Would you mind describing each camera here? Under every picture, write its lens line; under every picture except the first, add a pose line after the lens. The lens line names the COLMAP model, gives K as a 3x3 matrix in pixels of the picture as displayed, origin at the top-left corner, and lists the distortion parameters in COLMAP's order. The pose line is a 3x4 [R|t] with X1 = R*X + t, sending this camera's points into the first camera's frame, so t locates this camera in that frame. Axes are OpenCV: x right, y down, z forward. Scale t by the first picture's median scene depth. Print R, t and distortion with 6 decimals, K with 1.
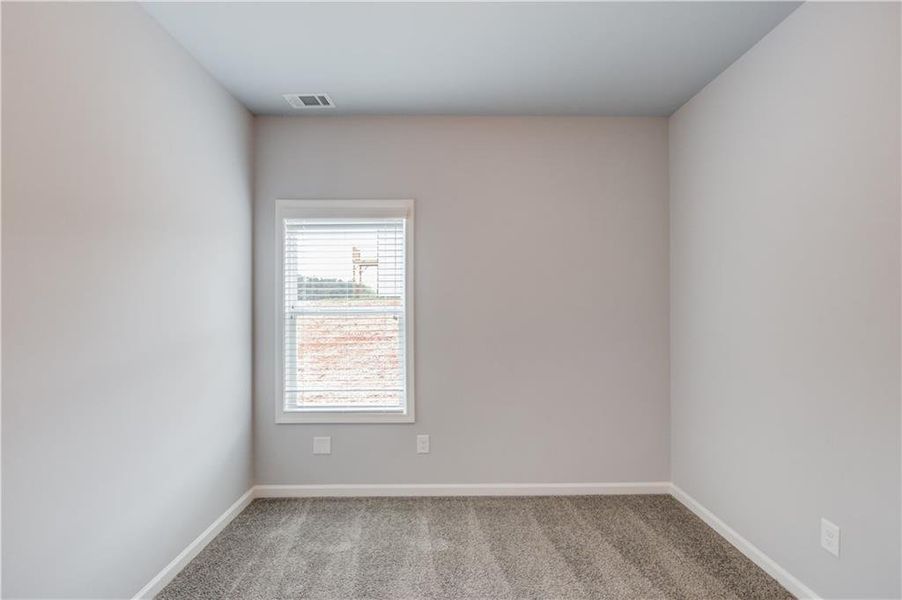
lens RADIAL K [[417.1, 0, 451.0], [0, 417.1, 300.0], [0, 0, 1]] dist [-0.023046, 0.000223]
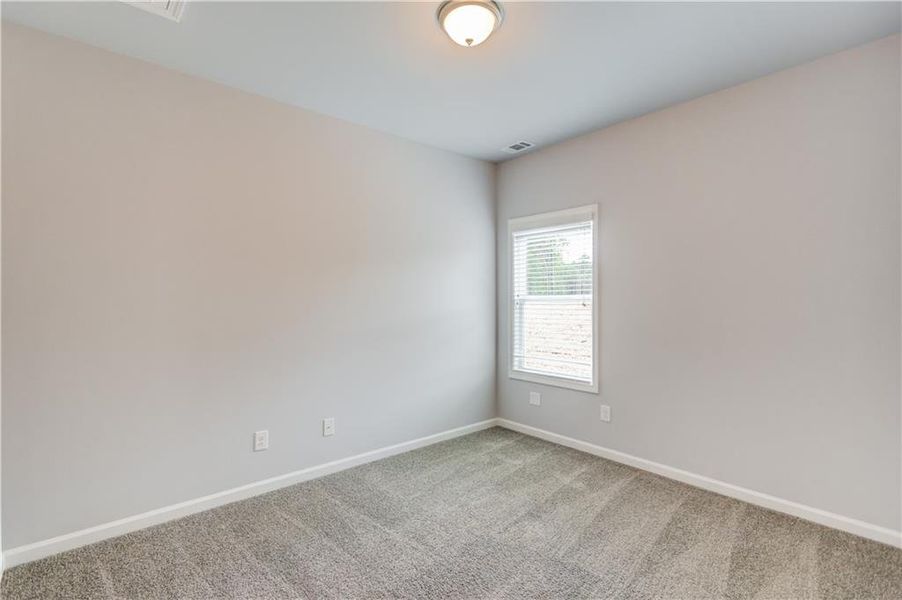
lens RADIAL K [[417.1, 0, 451.0], [0, 417.1, 300.0], [0, 0, 1]] dist [-0.023046, 0.000223]
pose [[0.641744, 0.004074, -0.766908, 0.549103], [0.012214, 0.999805, 0.015532, 0.006296], [0.766822, -0.019335, 0.641569, -0.069083]]
